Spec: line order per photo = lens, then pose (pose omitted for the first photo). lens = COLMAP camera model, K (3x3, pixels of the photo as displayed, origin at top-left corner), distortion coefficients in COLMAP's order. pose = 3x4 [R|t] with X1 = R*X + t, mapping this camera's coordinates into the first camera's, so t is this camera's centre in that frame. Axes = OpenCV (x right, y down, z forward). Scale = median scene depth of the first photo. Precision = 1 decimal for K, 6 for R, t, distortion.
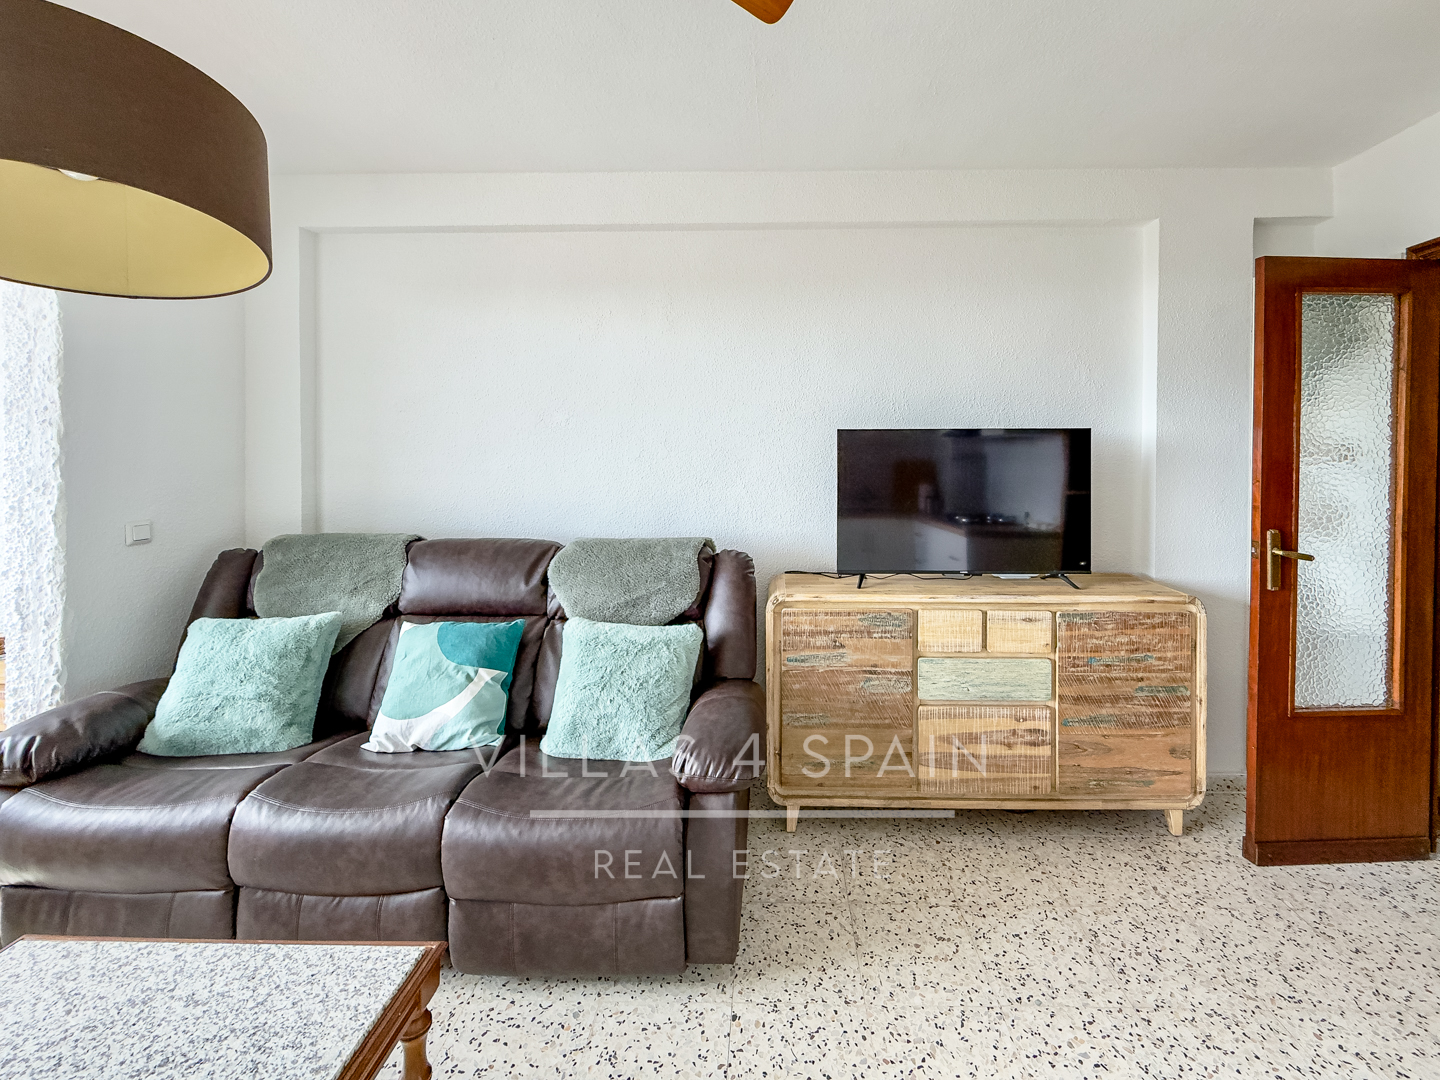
lens RADIAL K [[577.2, 0, 776.1], [0, 577.2, 482.3], [0, 0, 1]] dist [0.000777, -0.000016]
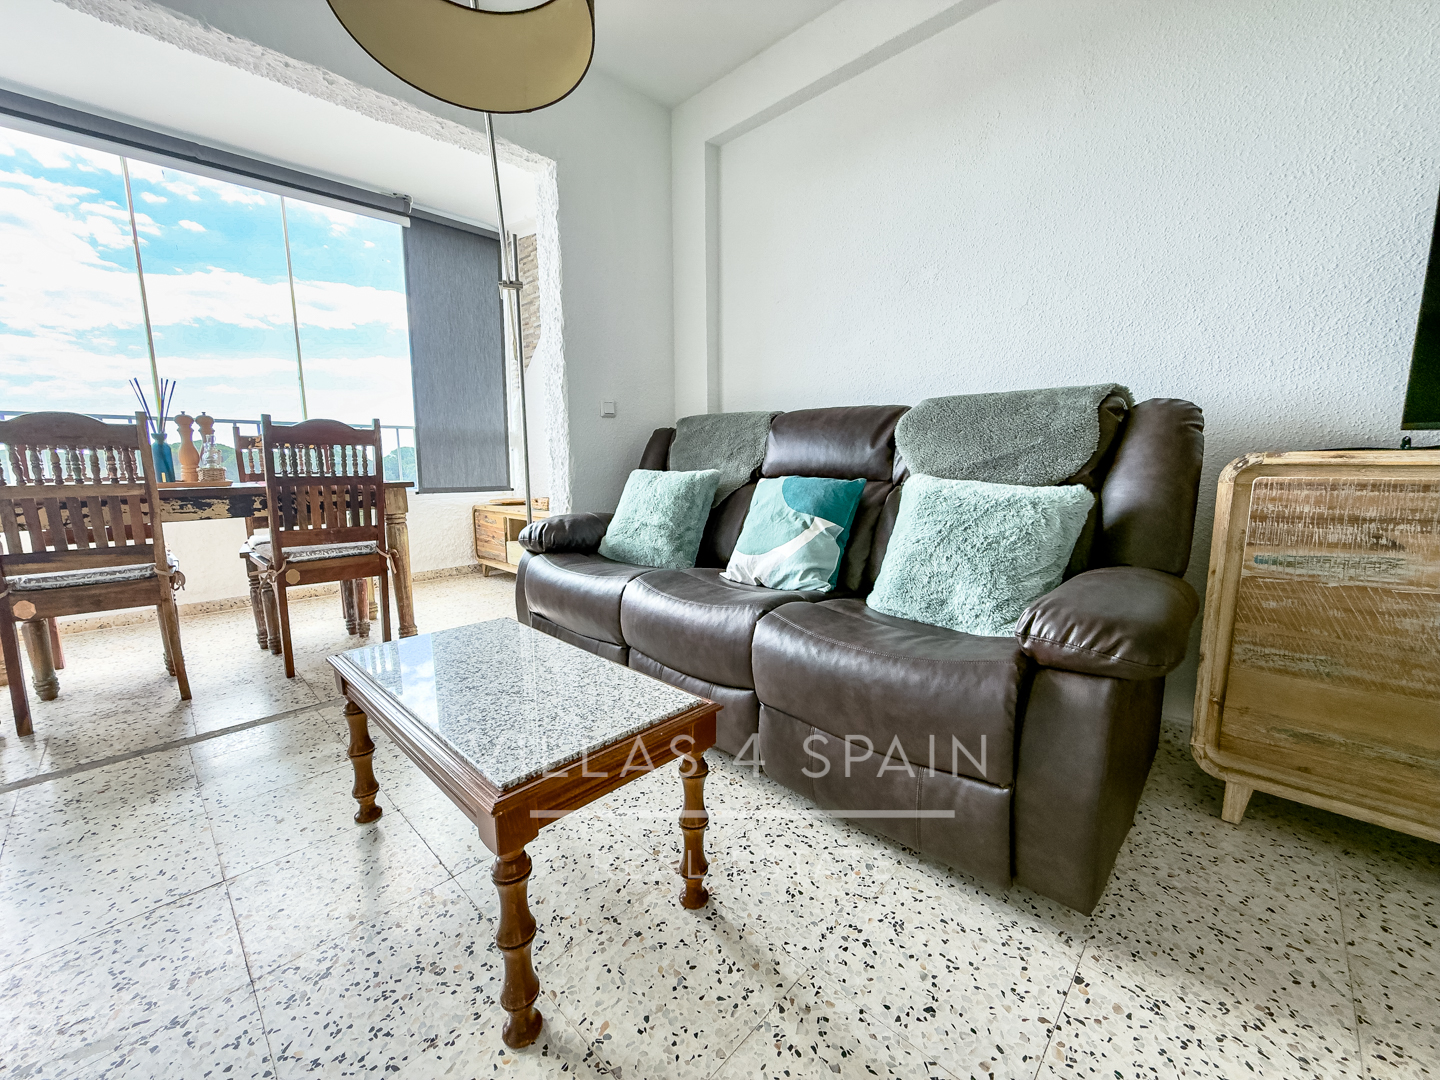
lens RADIAL K [[580.5, 0, 716.0], [0, 580.5, 541.8], [0, 0, 1]] dist [-0.000387, 0.000255]
pose [[0.725042, 0.092333, -0.682487, 0.026413], [0.007075, 0.989921, 0.141441, 0.227629], [0.688668, -0.107380, 0.717081, 0.195099]]
